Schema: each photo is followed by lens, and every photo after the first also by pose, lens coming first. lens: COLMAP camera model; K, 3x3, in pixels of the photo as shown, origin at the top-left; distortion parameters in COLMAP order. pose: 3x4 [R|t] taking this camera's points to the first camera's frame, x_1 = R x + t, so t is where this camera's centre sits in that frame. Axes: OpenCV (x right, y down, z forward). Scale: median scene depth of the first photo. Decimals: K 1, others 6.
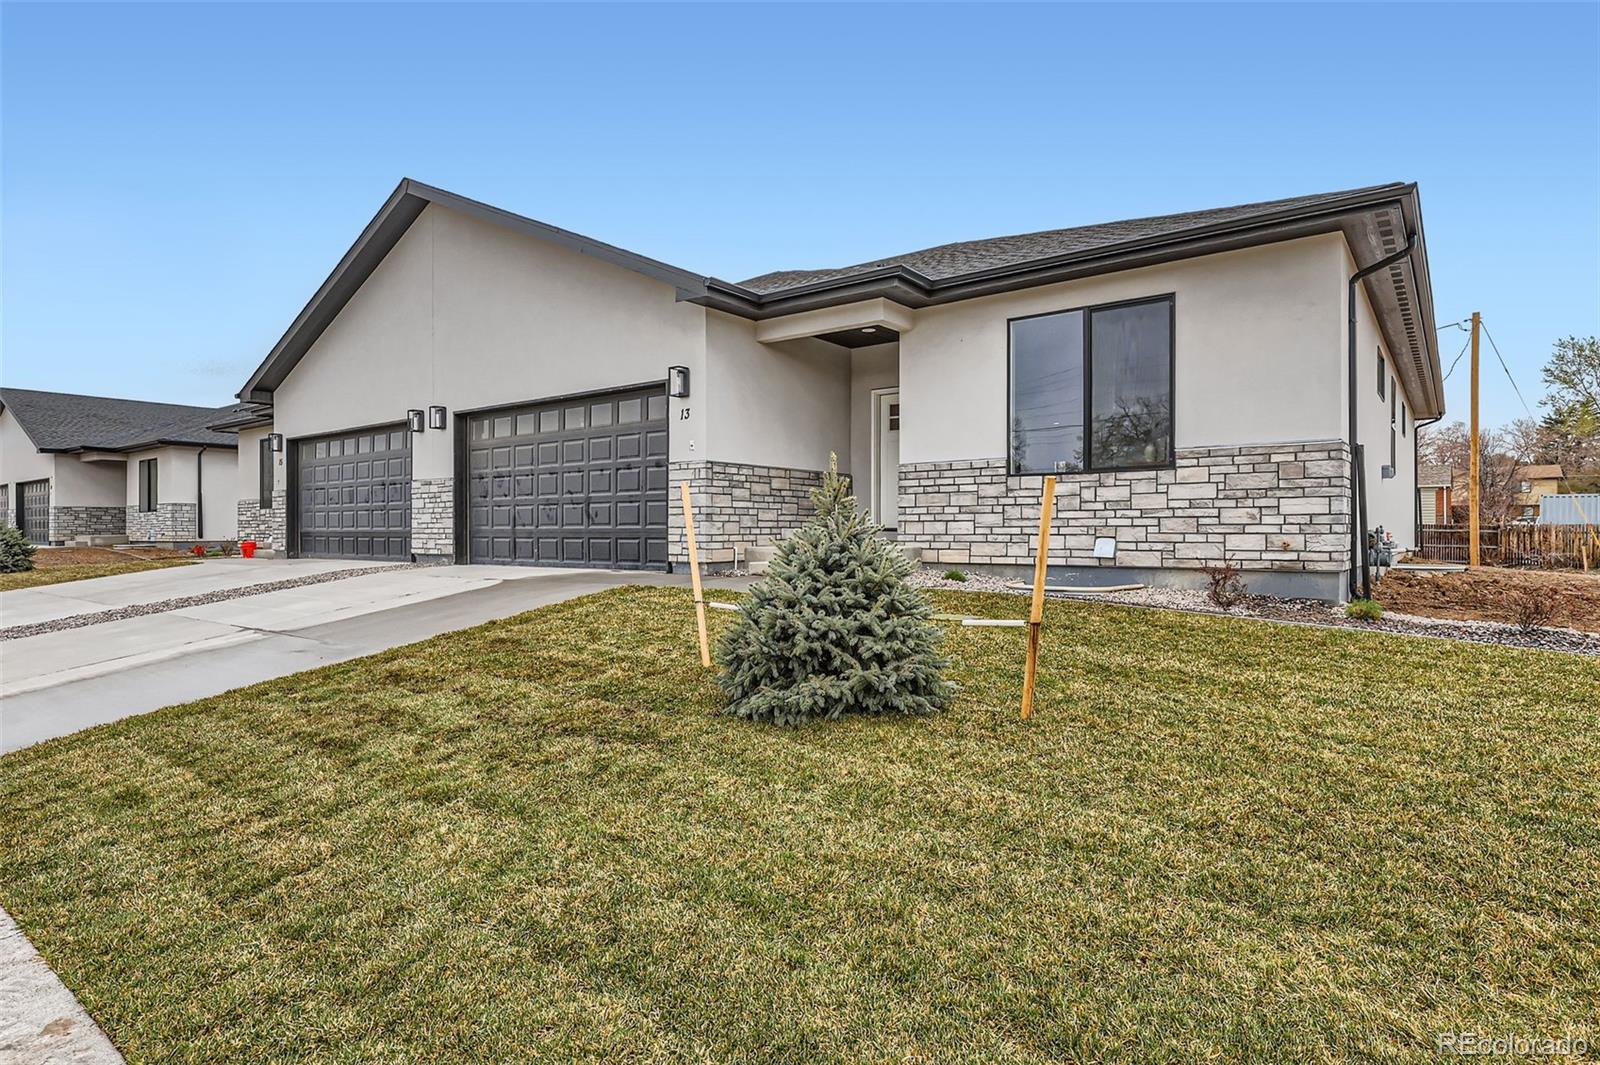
lens RADIAL K [[852.2, 0, 801.5], [0, 852.2, 528.6], [0, 0, 1]] dist [0.000982, 0.000480]
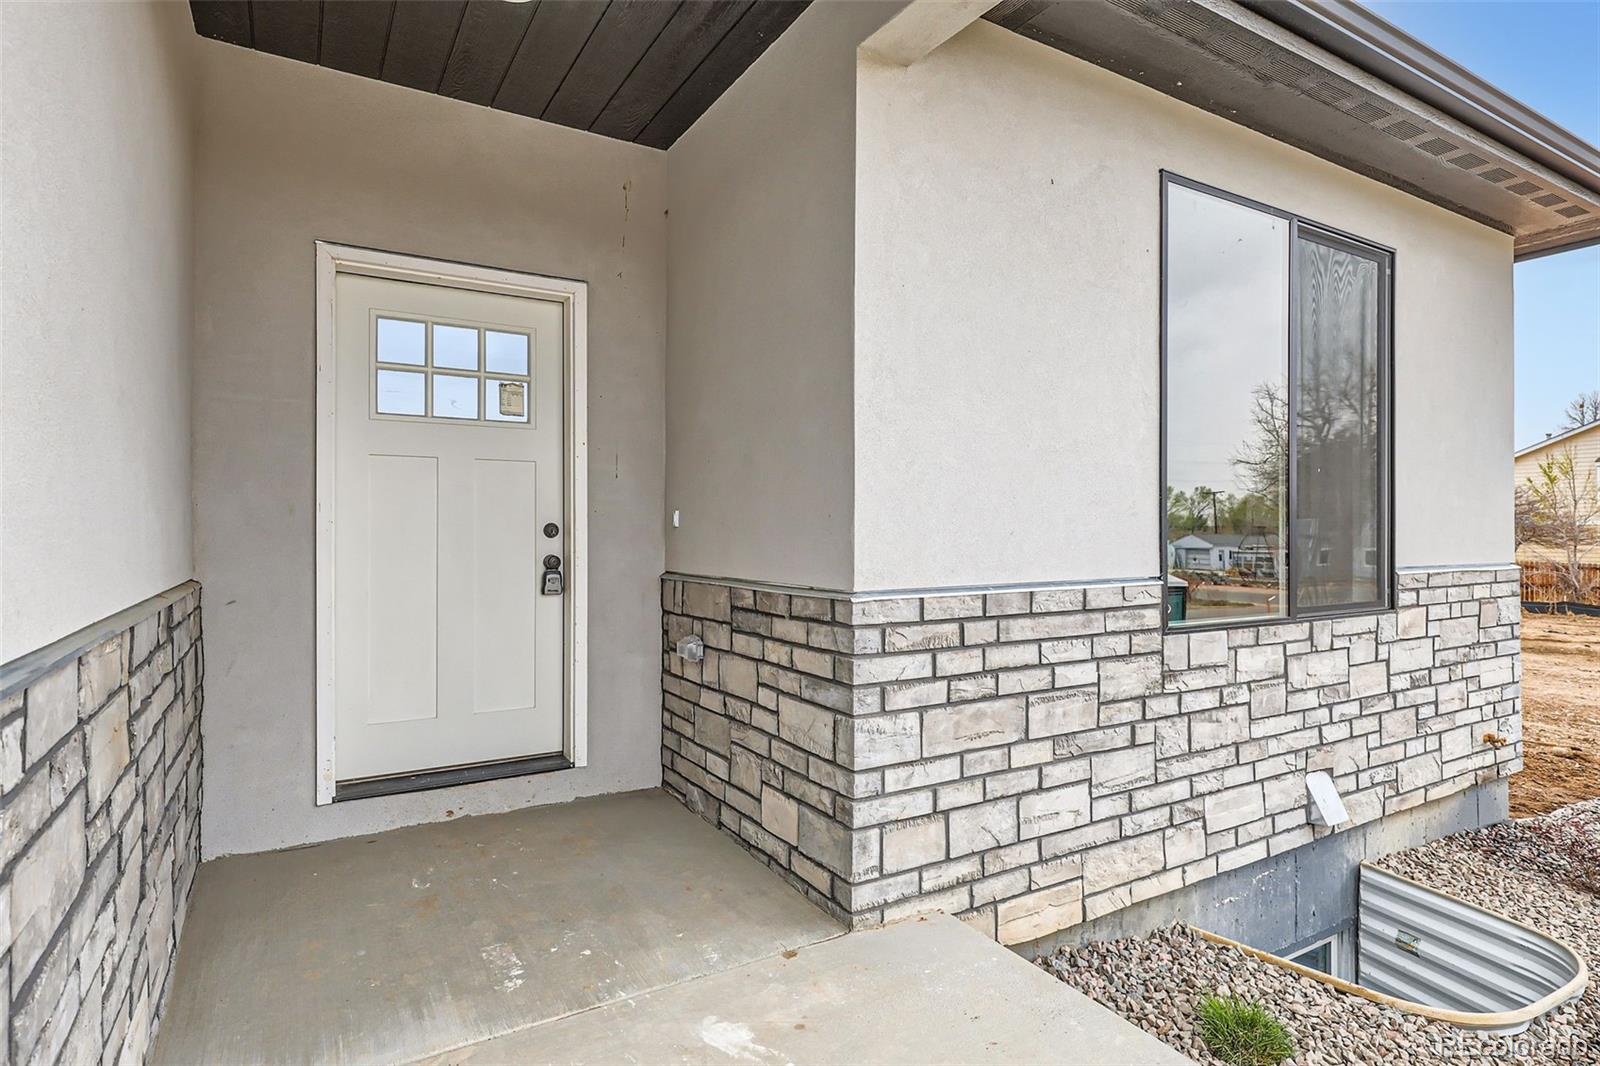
lens RADIAL K [[852.2, 0, 802.0], [0, 852.2, 530.9], [0, 0, 1]] dist [0.000982, 0.000480]
pose [[0.366851, 0.002220, 0.930277, -0.122977], [-0.006010, 0.999982, -0.000017, -0.098366], [-0.930260, -0.005585, 0.366858, 0.980772]]
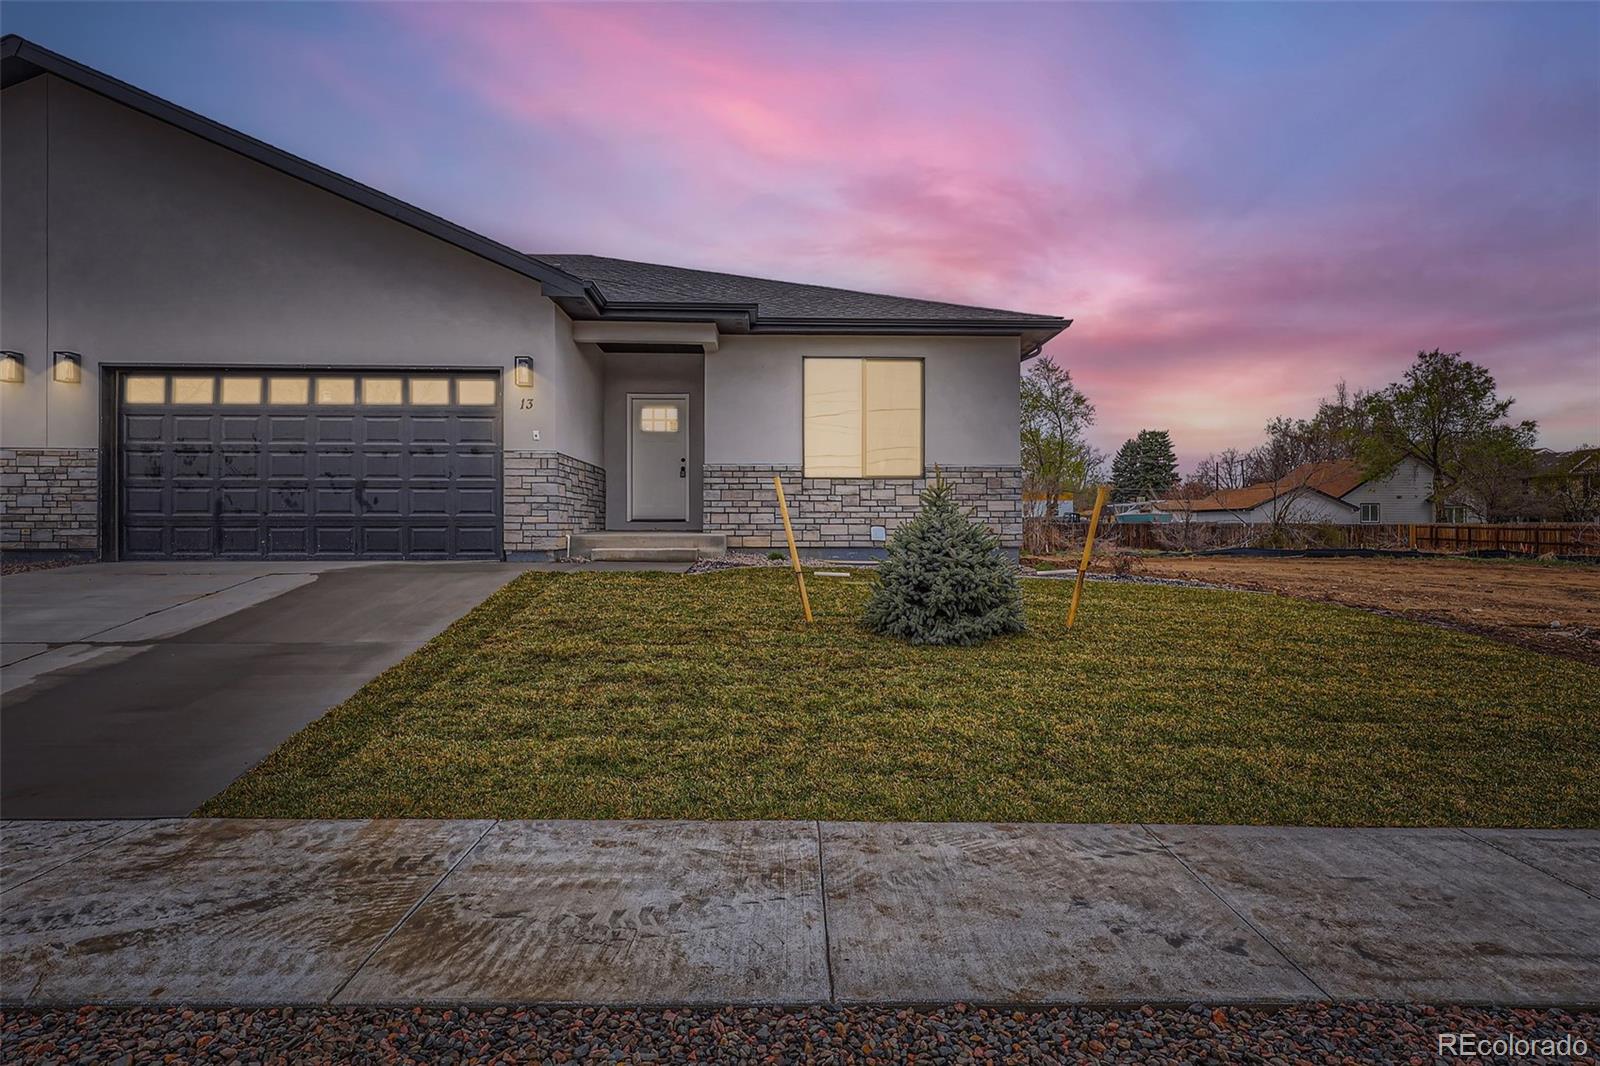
lens RADIAL K [[852.2, 0, 799.7], [0, 852.2, 534.7], [0, 0, 1]] dist [0.000982, 0.000480]
pose [[0.768860, -0.003543, 0.639408, -0.567015], [-0.004160, 0.999936, 0.010543, 0.009332], [-0.639404, -0.010766, 0.768795, 0.014099]]
